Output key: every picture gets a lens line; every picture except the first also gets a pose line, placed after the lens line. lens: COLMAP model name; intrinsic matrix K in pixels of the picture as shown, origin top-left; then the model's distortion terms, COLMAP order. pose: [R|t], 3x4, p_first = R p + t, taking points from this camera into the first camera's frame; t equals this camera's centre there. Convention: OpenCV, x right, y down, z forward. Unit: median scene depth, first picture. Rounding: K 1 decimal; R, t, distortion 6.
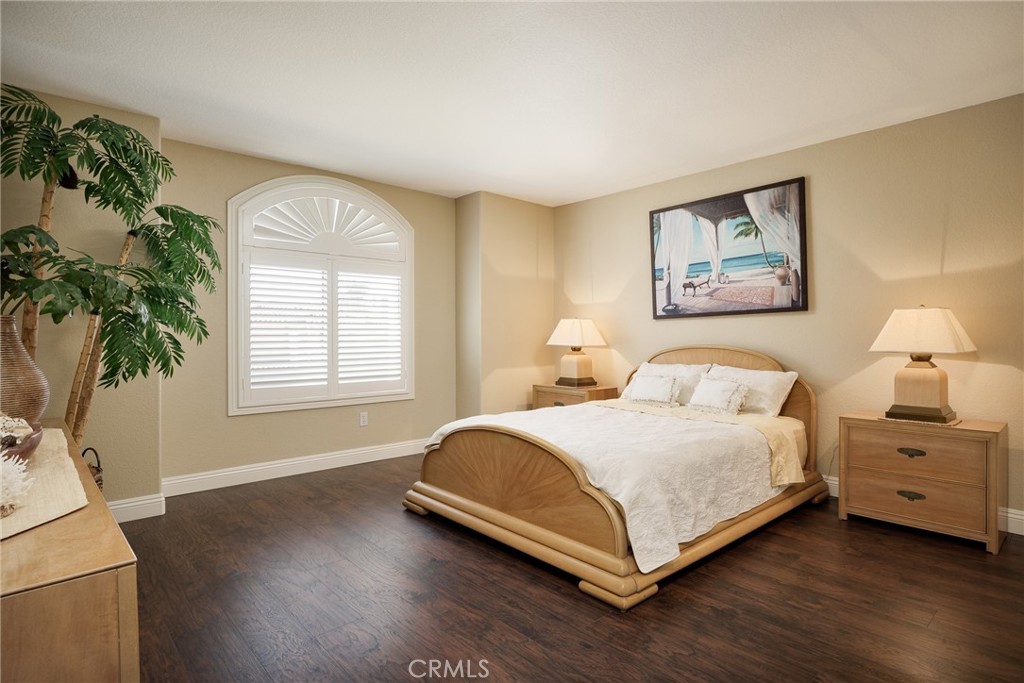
lens RADIAL K [[545.0, 0, 513.9], [0, 545.0, 338.2], [0, 0, 1]] dist [0.001871, -0.001367]
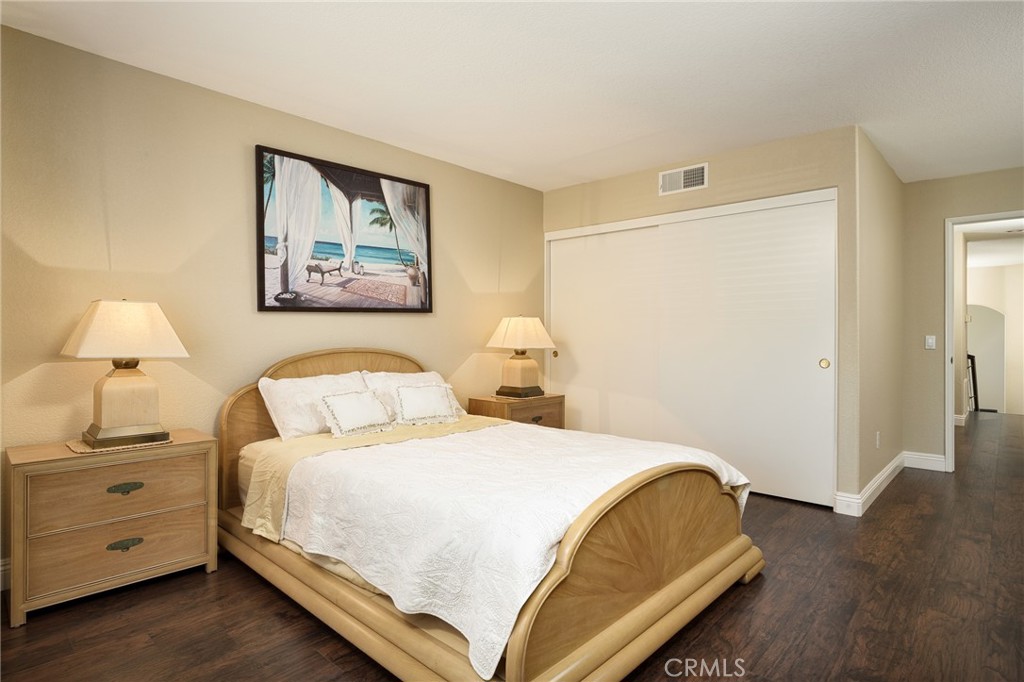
lens RADIAL K [[545.0, 0, 514.1], [0, 545.0, 337.2], [0, 0, 1]] dist [0.001871, -0.001367]
pose [[-0.094635, 0.005129, 0.995499, -0.484254], [0.010416, 0.999937, -0.004162, 0.002349], [-0.995458, 0.009976, -0.094682, 0.866946]]
